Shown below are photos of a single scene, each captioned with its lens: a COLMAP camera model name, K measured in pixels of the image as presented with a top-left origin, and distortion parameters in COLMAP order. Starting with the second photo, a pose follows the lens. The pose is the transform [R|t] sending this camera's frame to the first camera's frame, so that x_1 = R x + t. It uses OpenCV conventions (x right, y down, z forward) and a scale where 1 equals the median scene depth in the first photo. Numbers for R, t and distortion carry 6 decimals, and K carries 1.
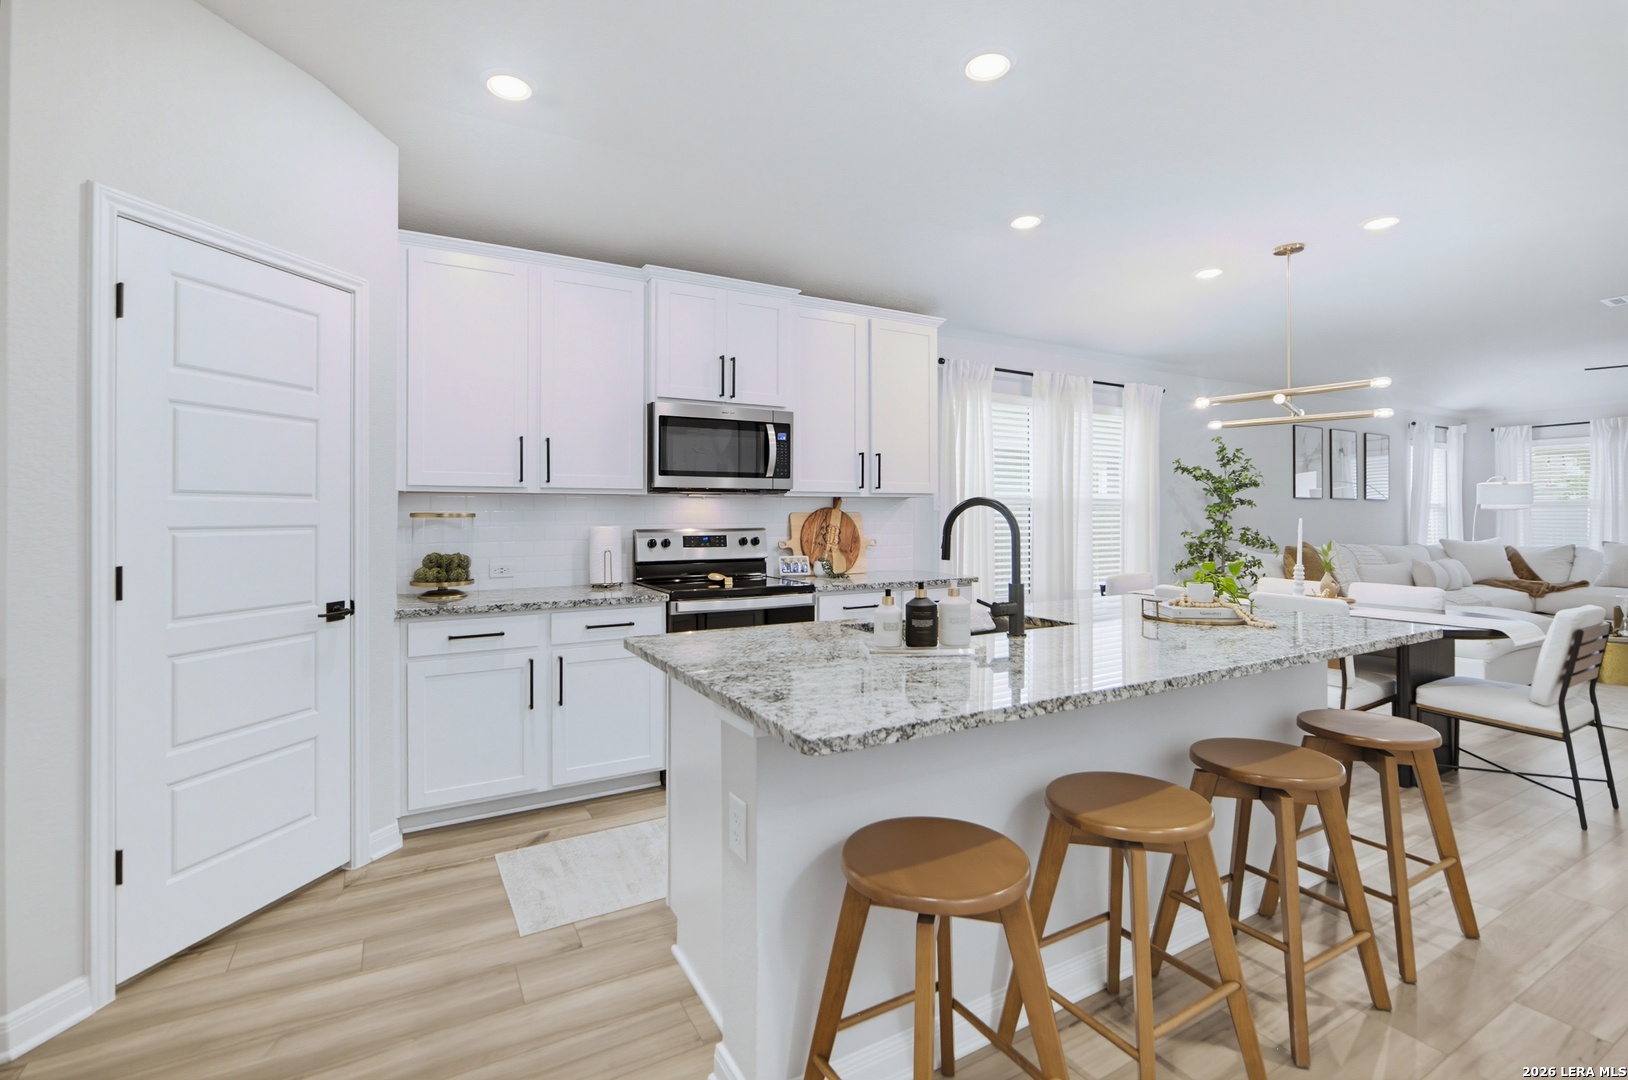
lens RADIAL K [[738.1, 0, 814.3], [0, 738.1, 511.1], [0, 0, 1]] dist [-0.013423, 0.002328]
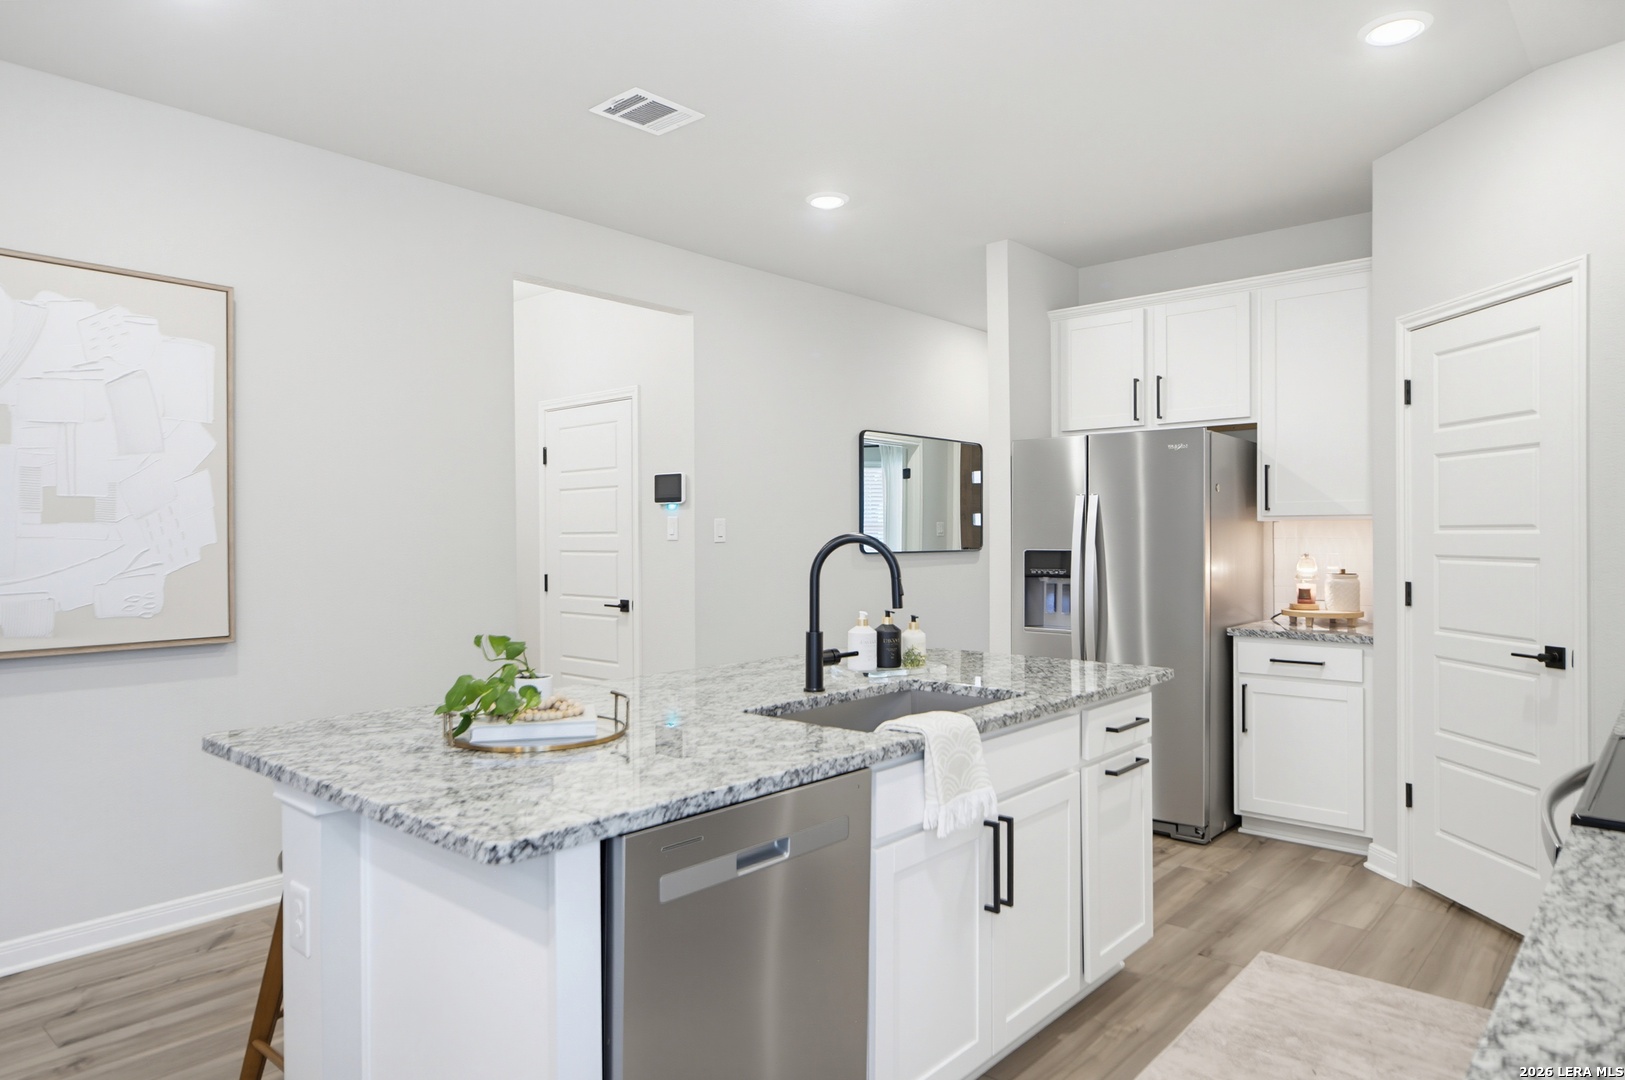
lens RADIAL K [[1012.6, 0, 812.3], [0, 1012.6, 539.0], [0, 0, 1]] dist [0.001489, 0.003849]
pose [[-0.948271, 0.007633, -0.317371, 0.378756], [0.008108, 0.999967, -0.000177, -0.007905], [0.317360, -0.002741, -0.948301, 1.245817]]
